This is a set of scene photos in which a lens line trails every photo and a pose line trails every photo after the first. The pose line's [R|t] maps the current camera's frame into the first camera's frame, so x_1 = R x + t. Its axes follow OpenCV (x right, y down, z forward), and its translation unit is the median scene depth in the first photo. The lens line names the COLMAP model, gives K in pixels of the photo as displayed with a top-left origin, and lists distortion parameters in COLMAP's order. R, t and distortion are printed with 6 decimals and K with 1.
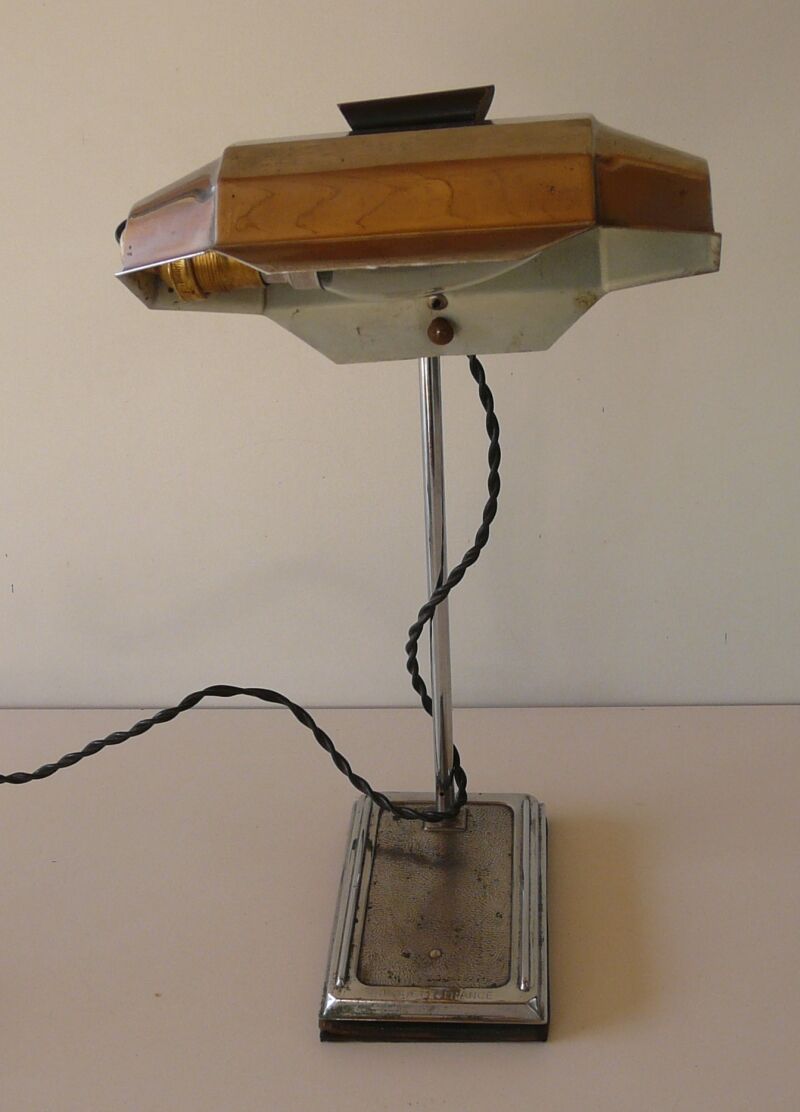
lens RADIAL K [[1558.8, 0, 398.8], [0, 1558.8, 553.1], [0, 0, 1]] dist [-0.085326, 0.000000]
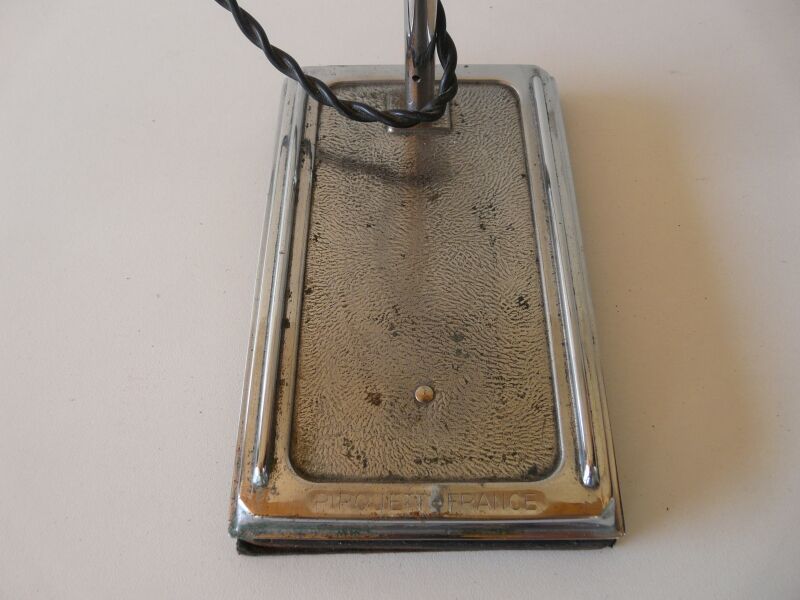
lens RADIAL K [[655.3, 0, 397.3], [0, 655.3, 302.6], [0, 0, 1]] dist [-0.081533, 0.048244]
pose [[0.997348, -0.047686, 0.054974, 0.001715], [0.008366, 0.825522, 0.564308, 0.089908], [-0.072292, -0.562351, 0.823732, 0.801946]]
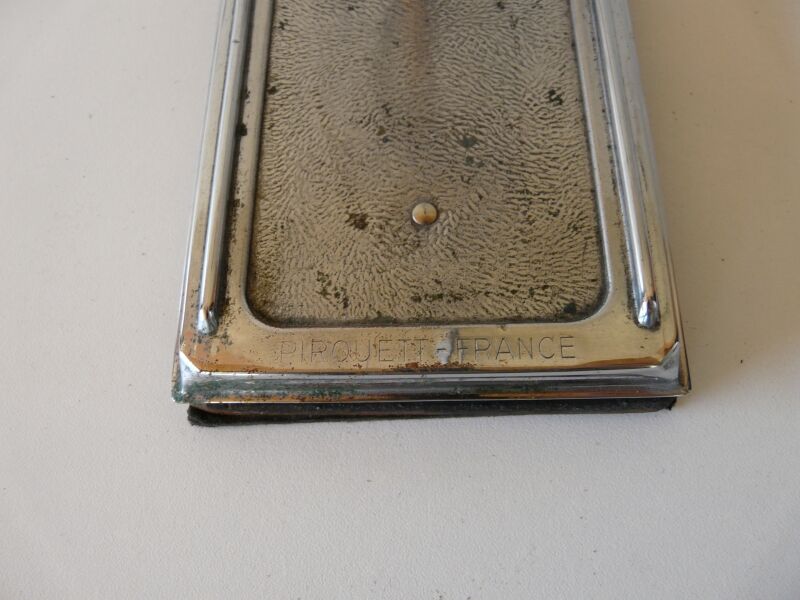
lens RADIAL K [[655.3, 0, 403.5], [0, 655.3, 292.4], [0, 0, 1]] dist [-0.081533, 0.048244]
pose [[0.996888, -0.072697, 0.030498, 0.010334], [0.033405, 0.739939, 0.671844, 0.147746], [-0.071407, -0.668734, 0.740065, 0.832372]]
